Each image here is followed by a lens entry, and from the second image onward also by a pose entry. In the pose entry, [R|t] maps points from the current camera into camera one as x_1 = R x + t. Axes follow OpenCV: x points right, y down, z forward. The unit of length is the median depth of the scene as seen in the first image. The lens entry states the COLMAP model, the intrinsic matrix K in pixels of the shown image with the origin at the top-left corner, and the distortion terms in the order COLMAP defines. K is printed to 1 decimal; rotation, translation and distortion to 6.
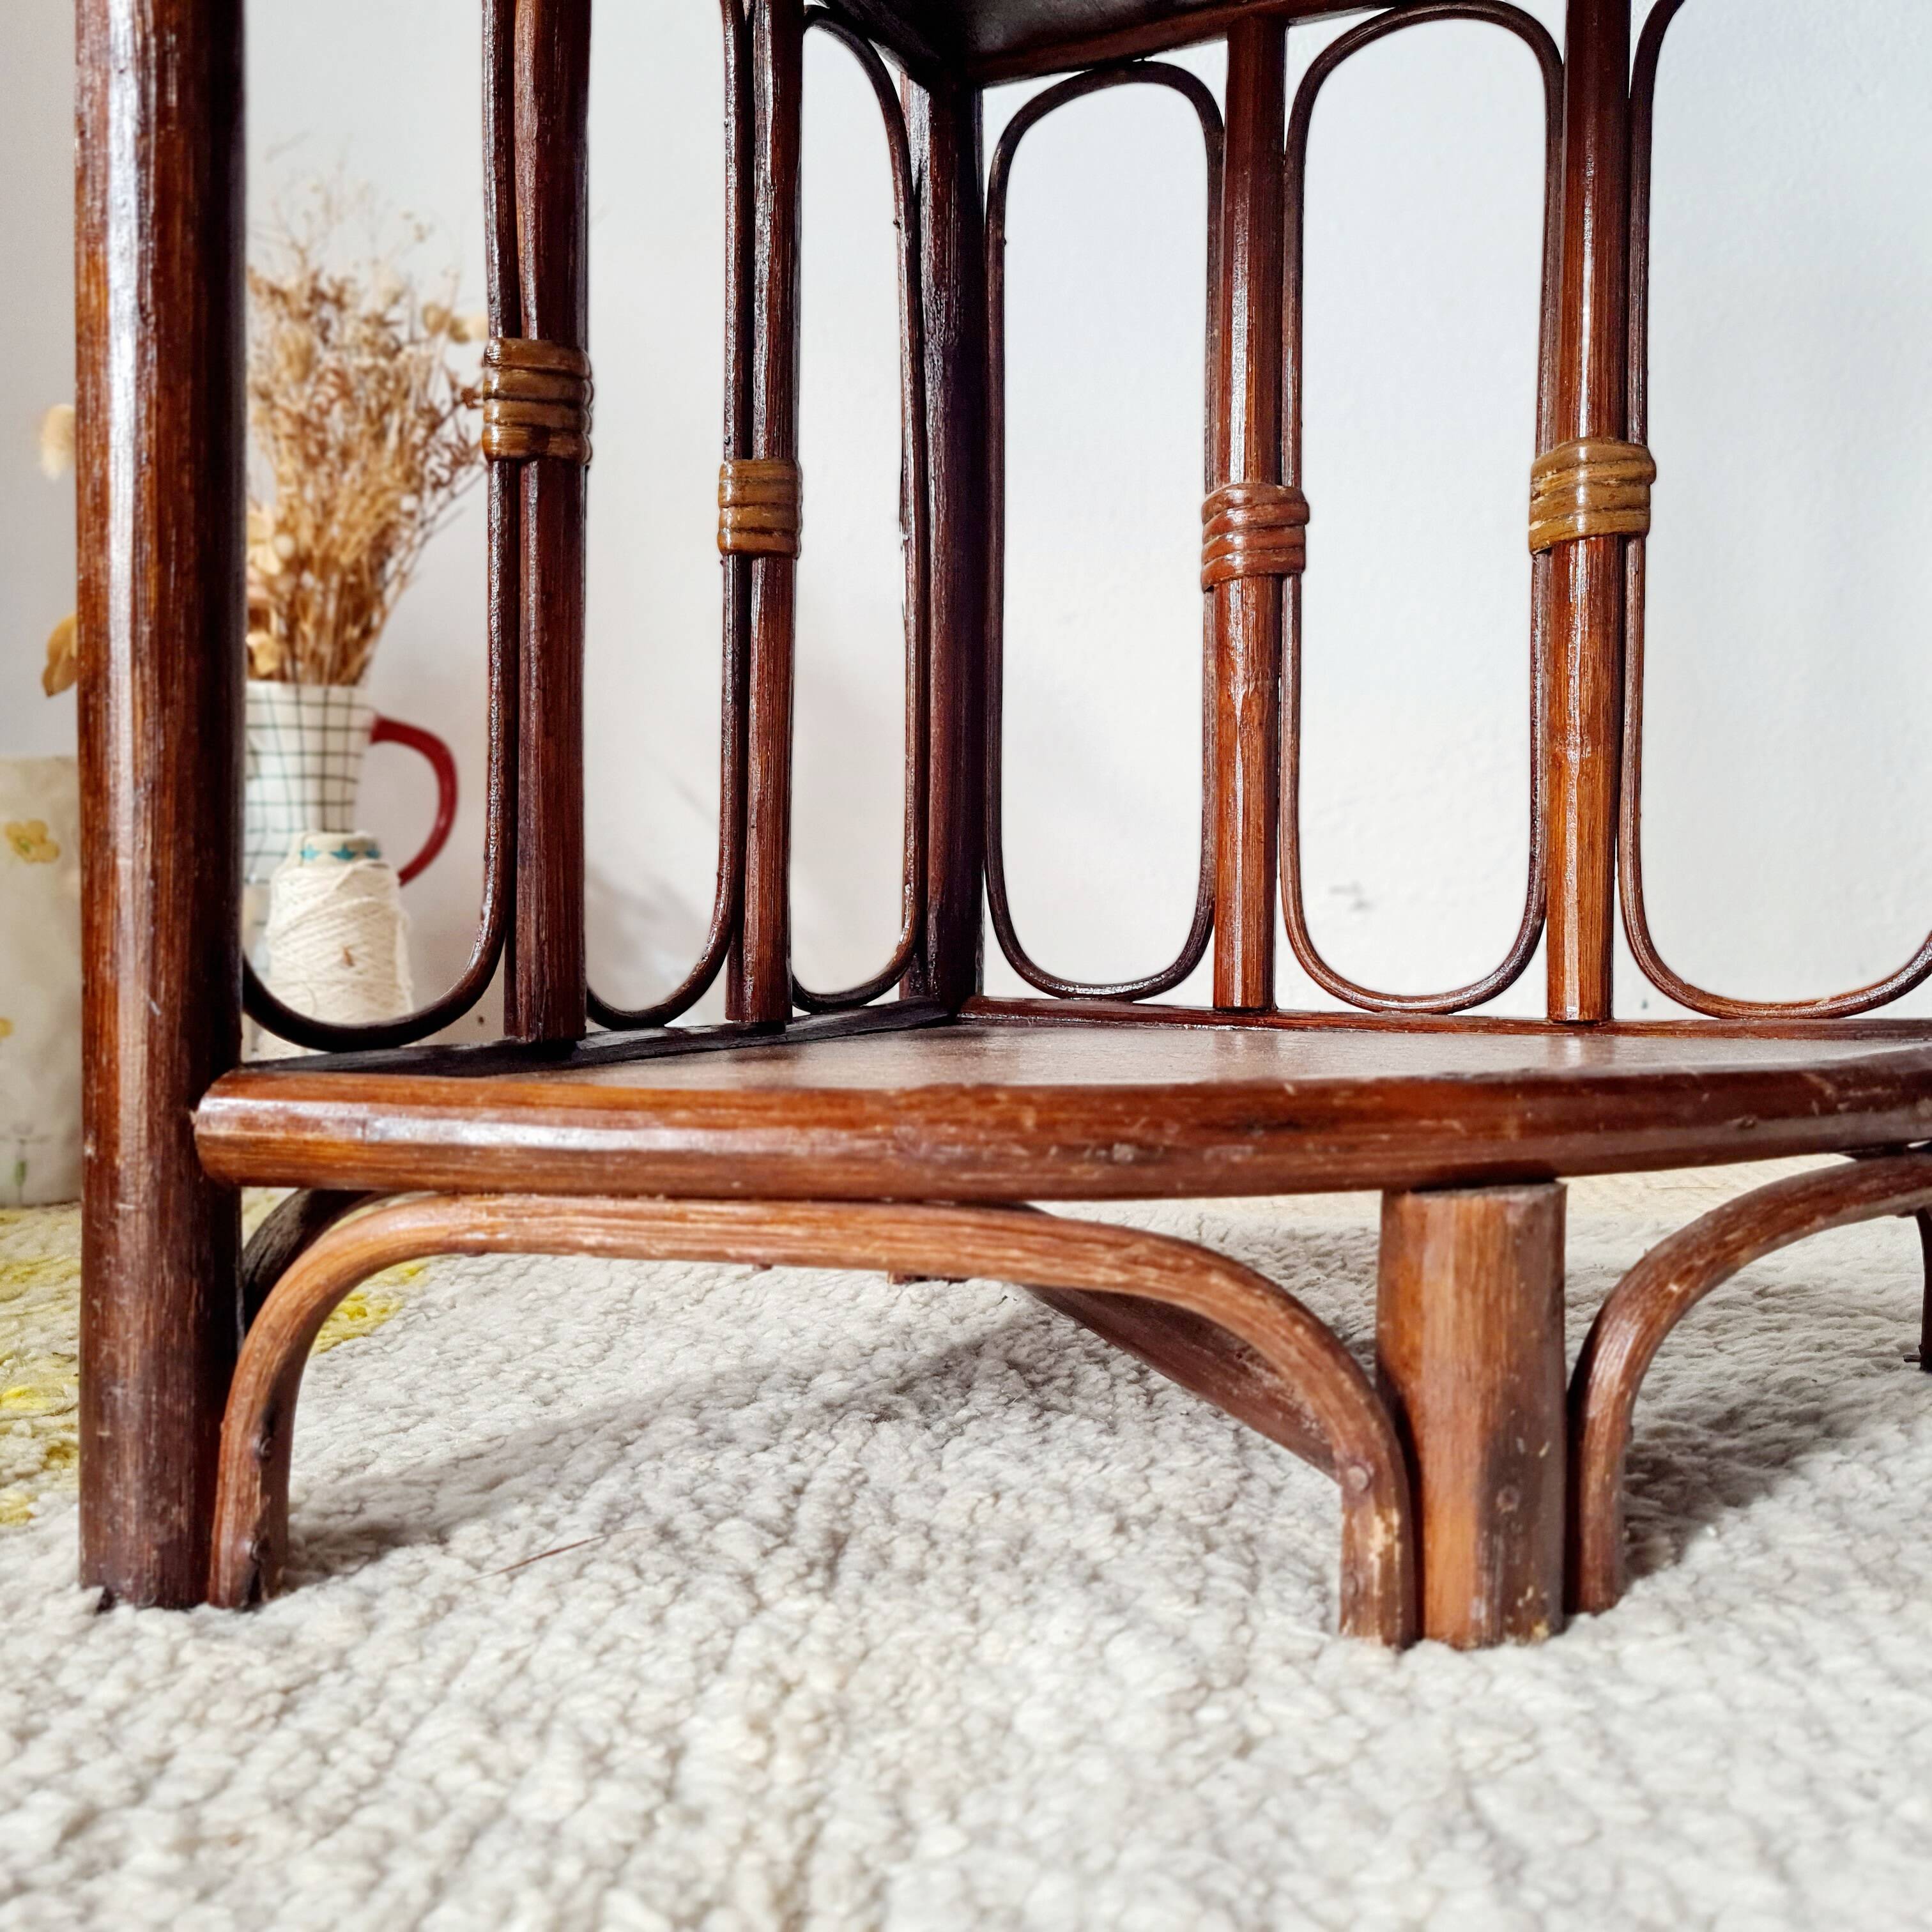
lens RADIAL K [[1950.9, 0, 963.8], [0, 1950.9, 944.4], [0, 0, 1]] dist [0.046288, -0.048212]
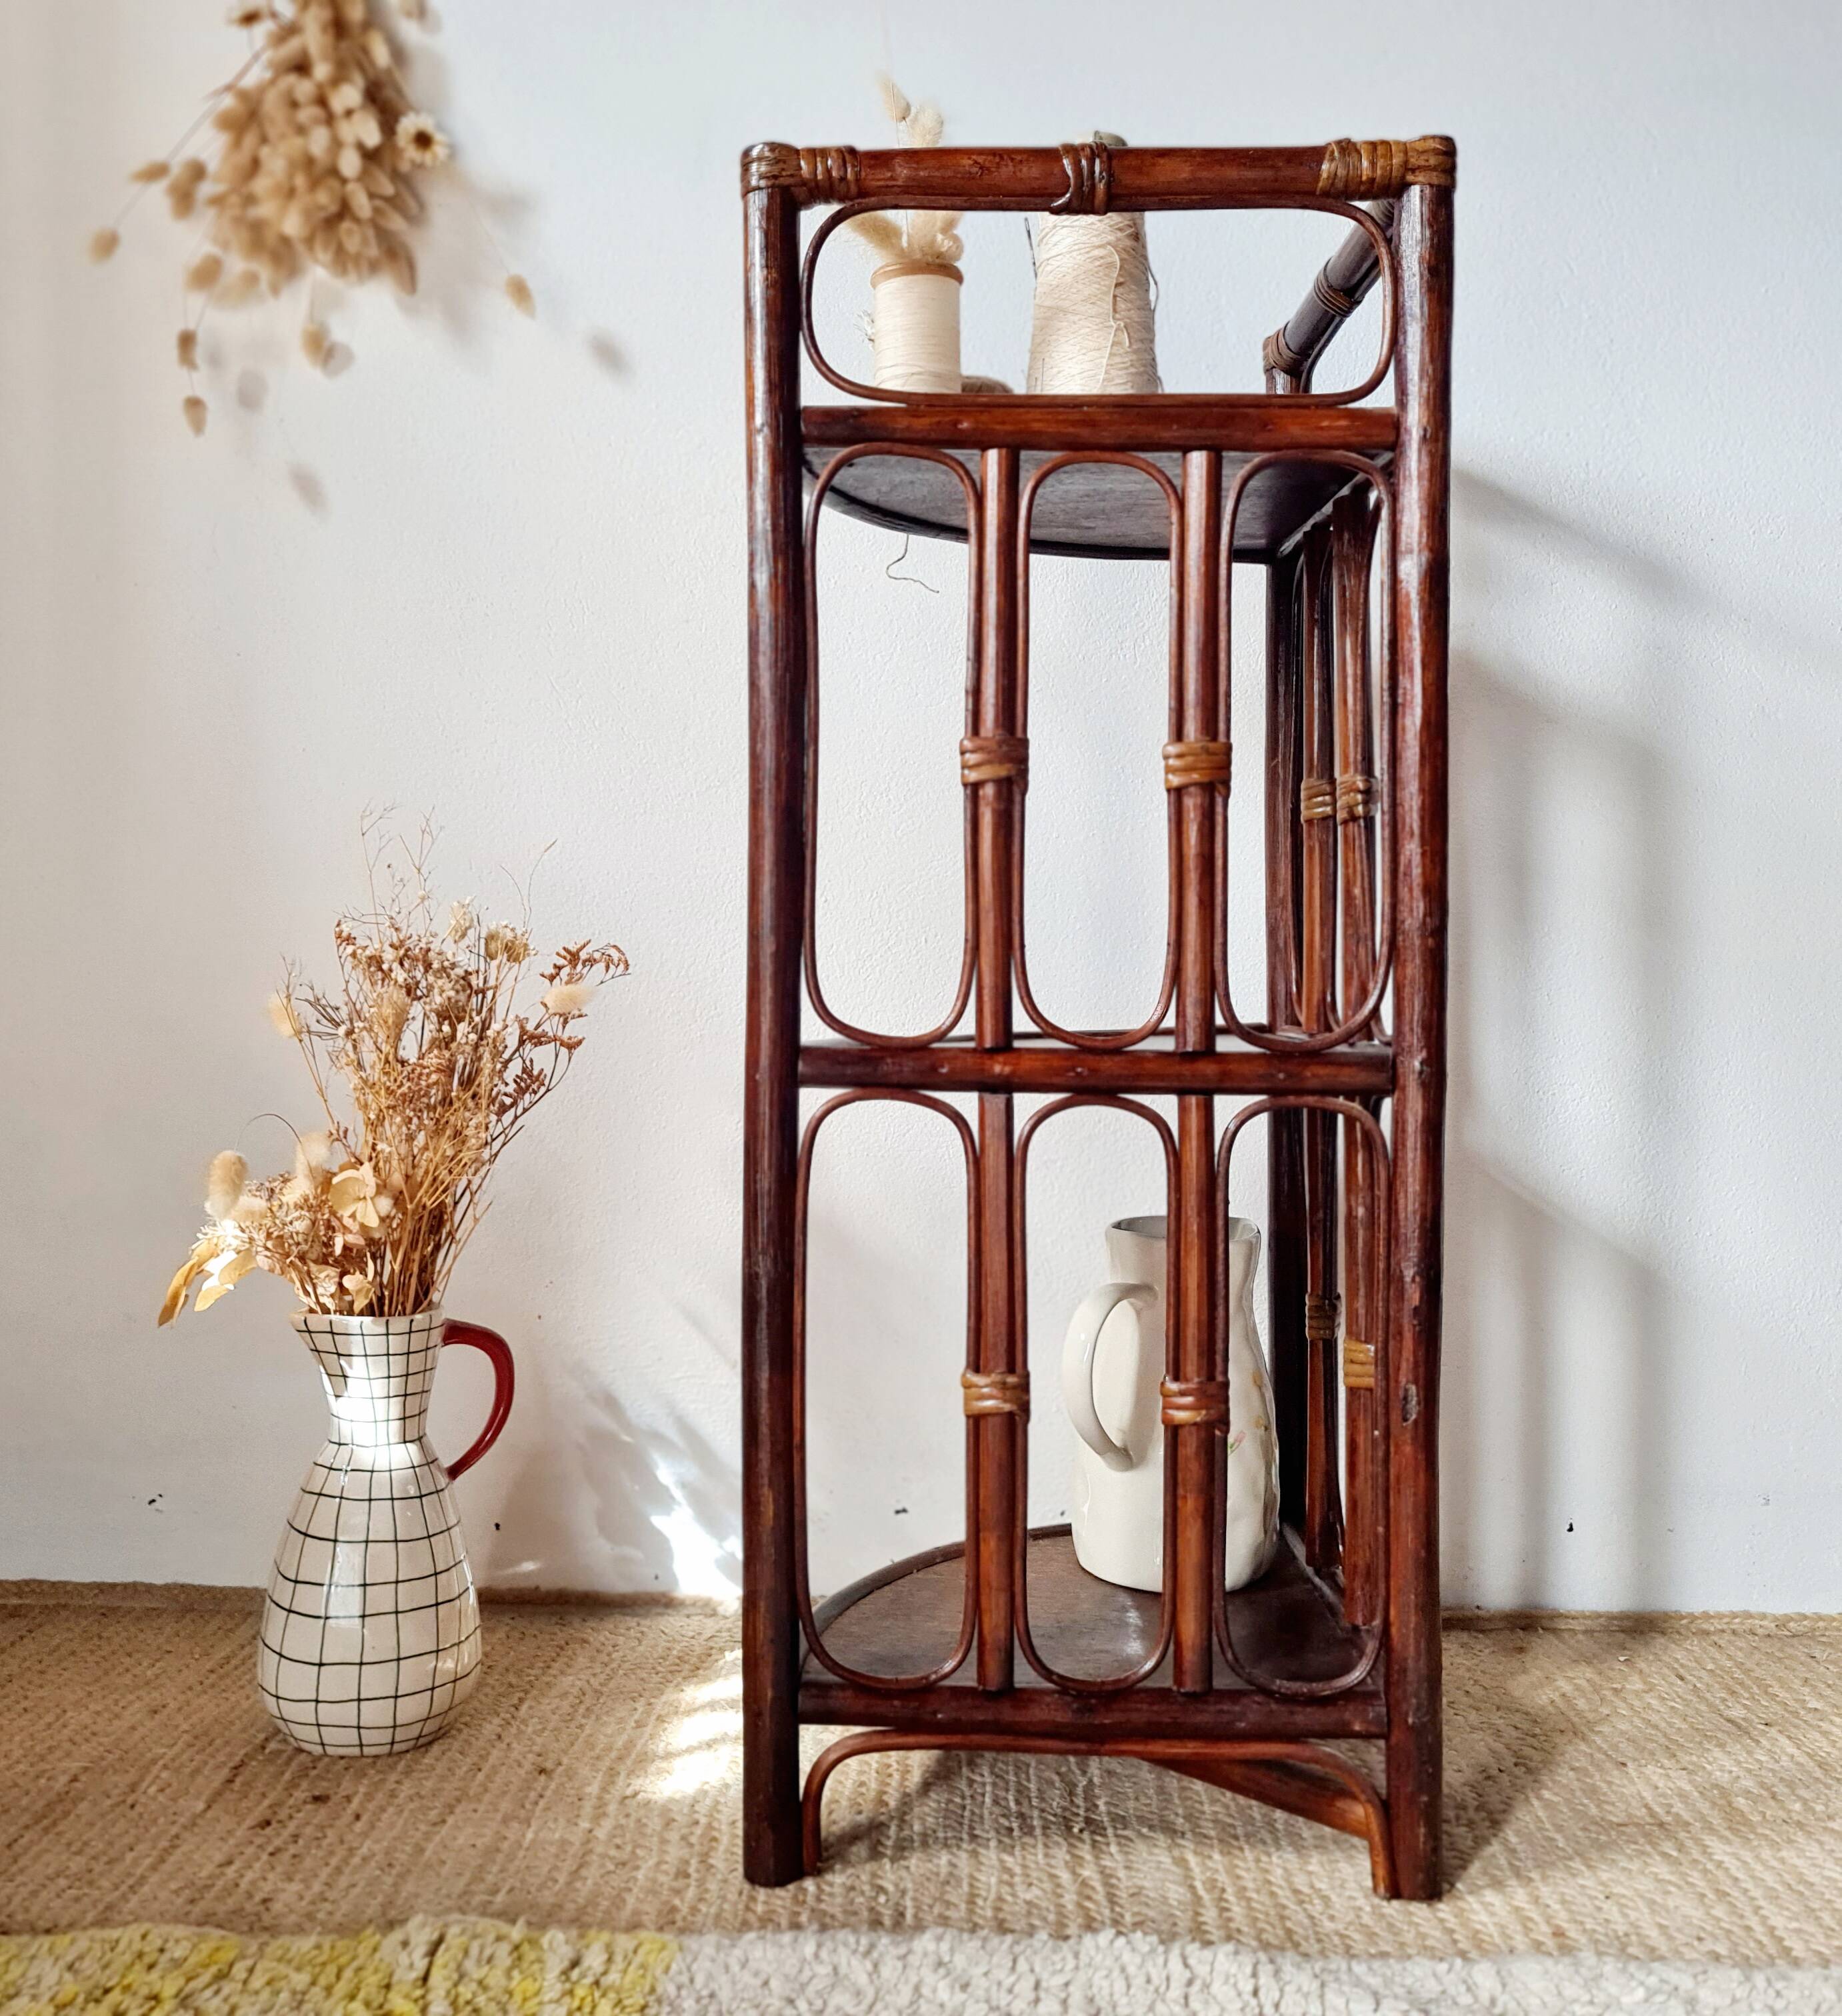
lens RADIAL K [[2038.8, 0, 845.5], [0, 2038.8, 1000.2], [0, 0, 1]] dist [0.038305, -0.023086]
pose [[0.999170, 0.013540, 0.038428, -0.300480], [-0.013651, 0.999903, 0.002641, -0.746581], [-0.038388, -0.003163, 0.999258, -0.379954]]
